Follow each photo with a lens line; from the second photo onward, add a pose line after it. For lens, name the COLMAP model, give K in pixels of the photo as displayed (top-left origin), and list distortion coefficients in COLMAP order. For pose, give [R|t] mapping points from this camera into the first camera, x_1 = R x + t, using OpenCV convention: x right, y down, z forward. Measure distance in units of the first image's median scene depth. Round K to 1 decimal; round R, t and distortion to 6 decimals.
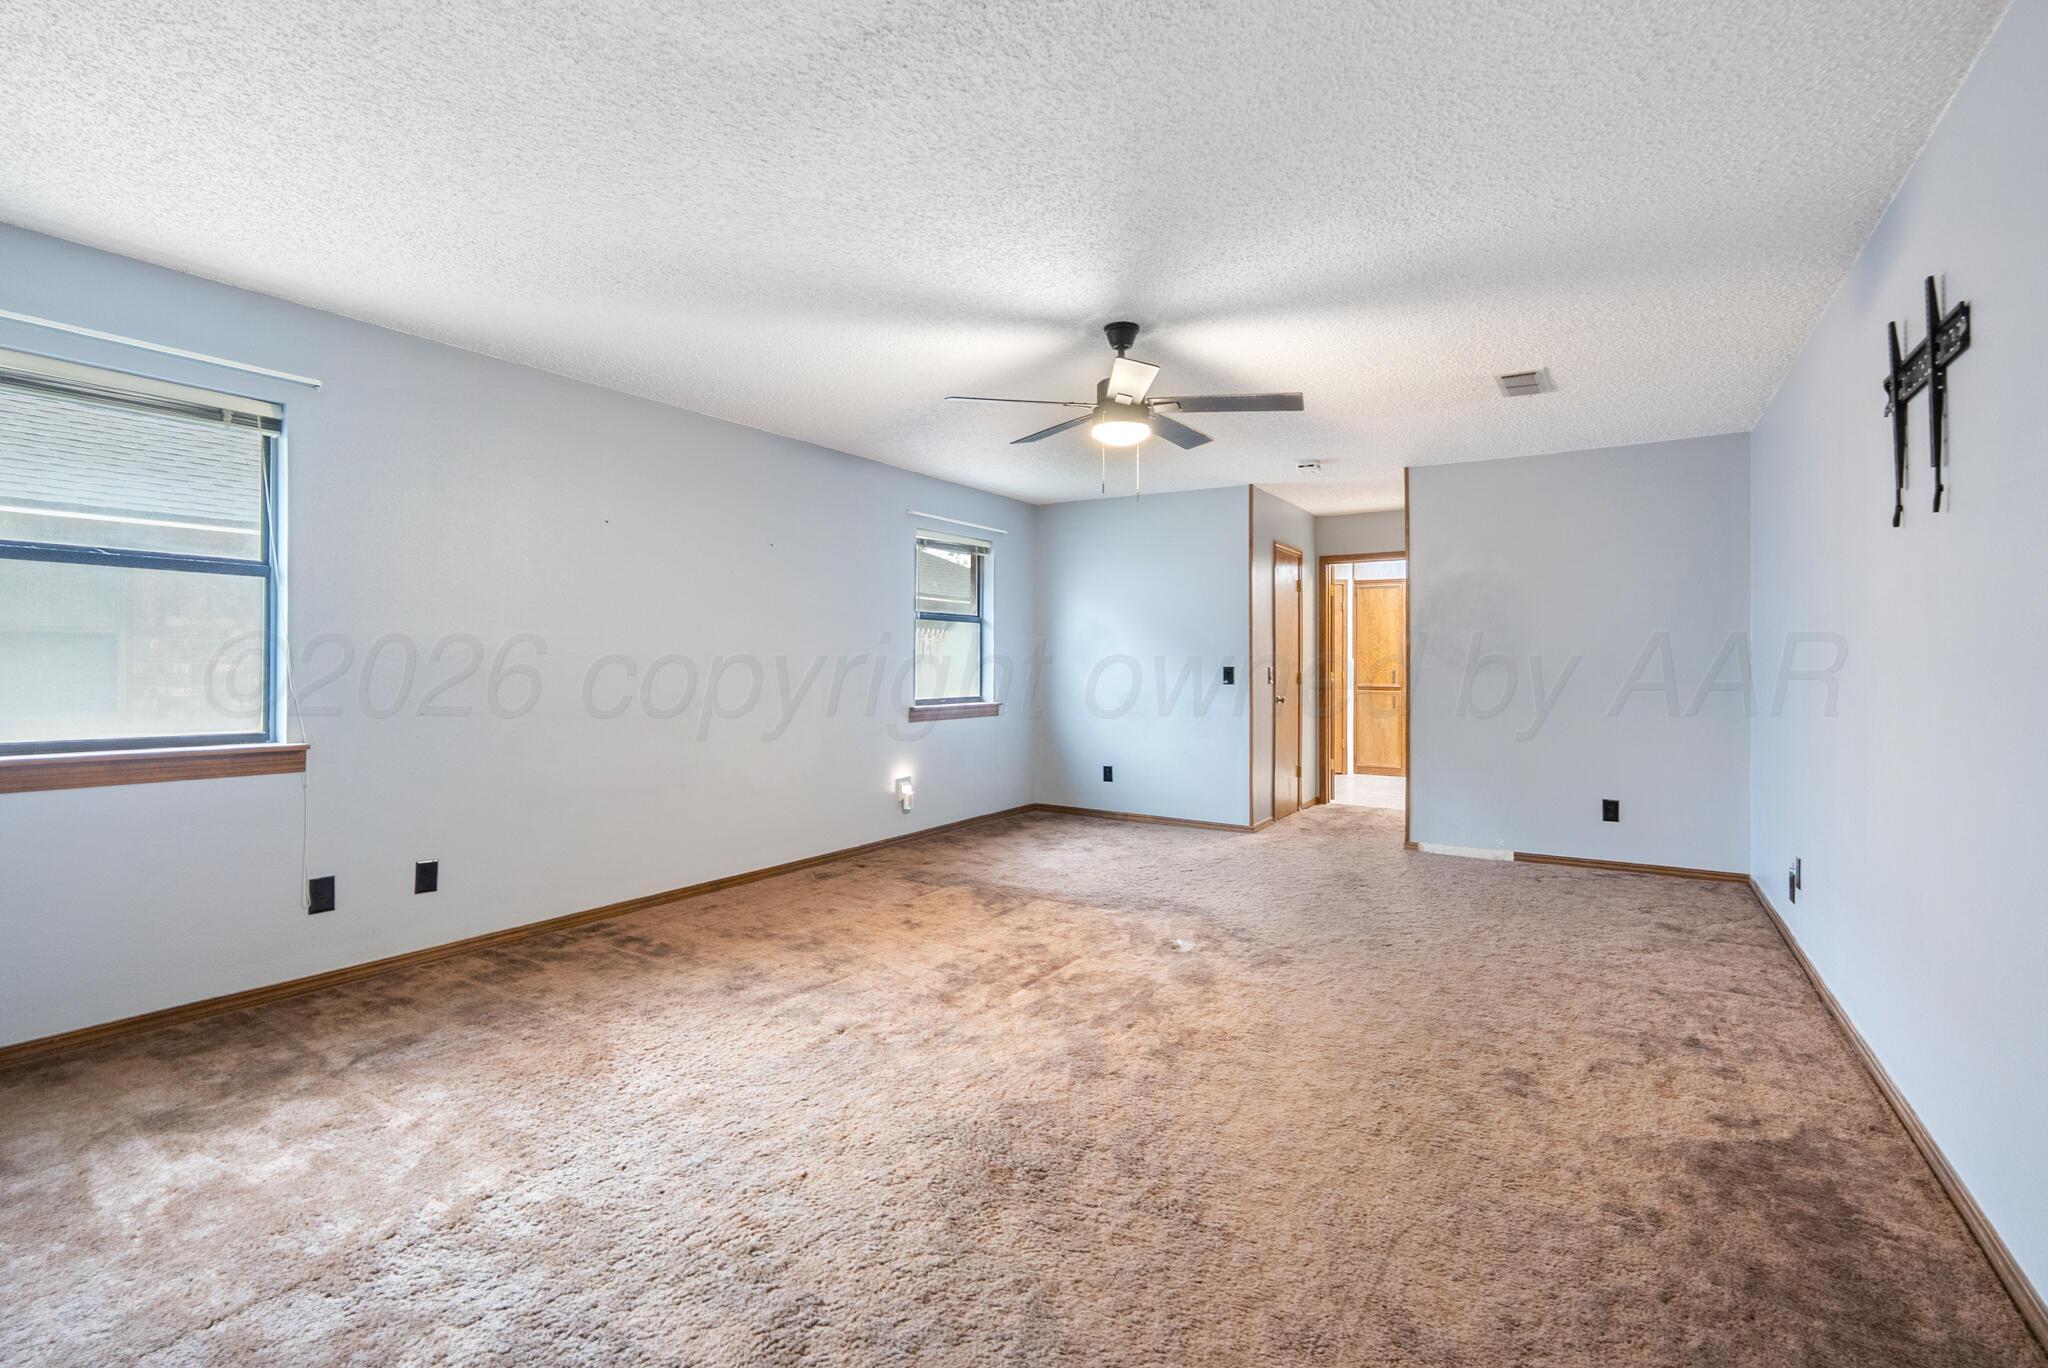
lens RADIAL K [[909.5, 0, 1017.6], [0, 909.5, 674.4], [0, 0, 1]] dist [-0.020357, 0.004267]
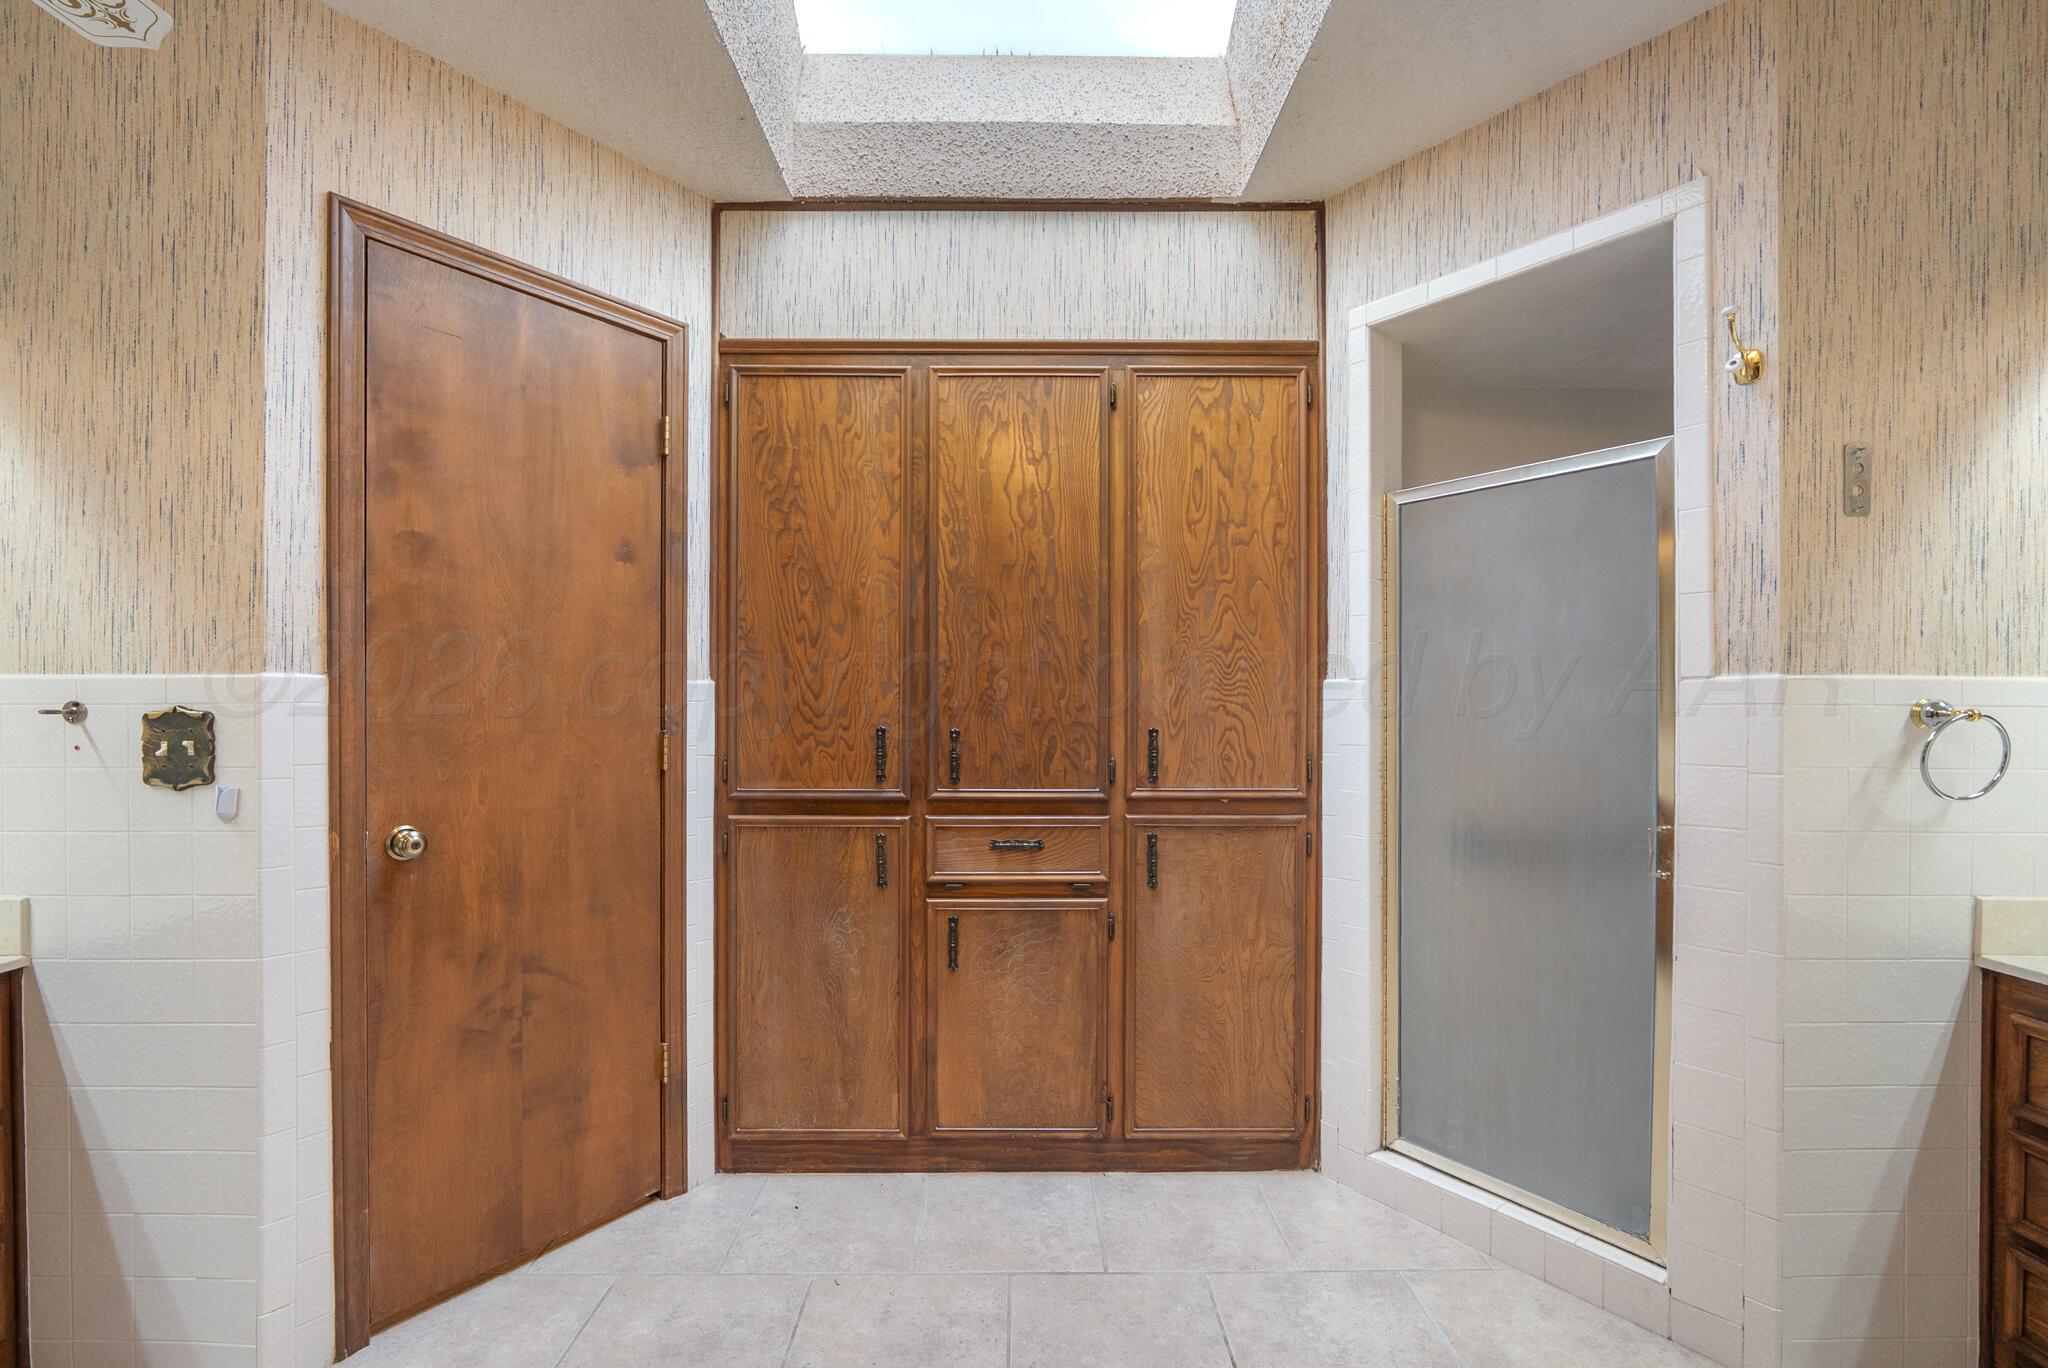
lens RADIAL K [[909.5, 0, 1029.2], [0, 909.5, 700.9], [0, 0, 1]] dist [-0.020357, 0.004267]
pose [[0.834491, 0.003335, 0.551011, 0.311098], [-0.003962, 0.999992, -0.000051, -0.012361], [-0.551007, -0.002140, 0.834498, 0.766751]]
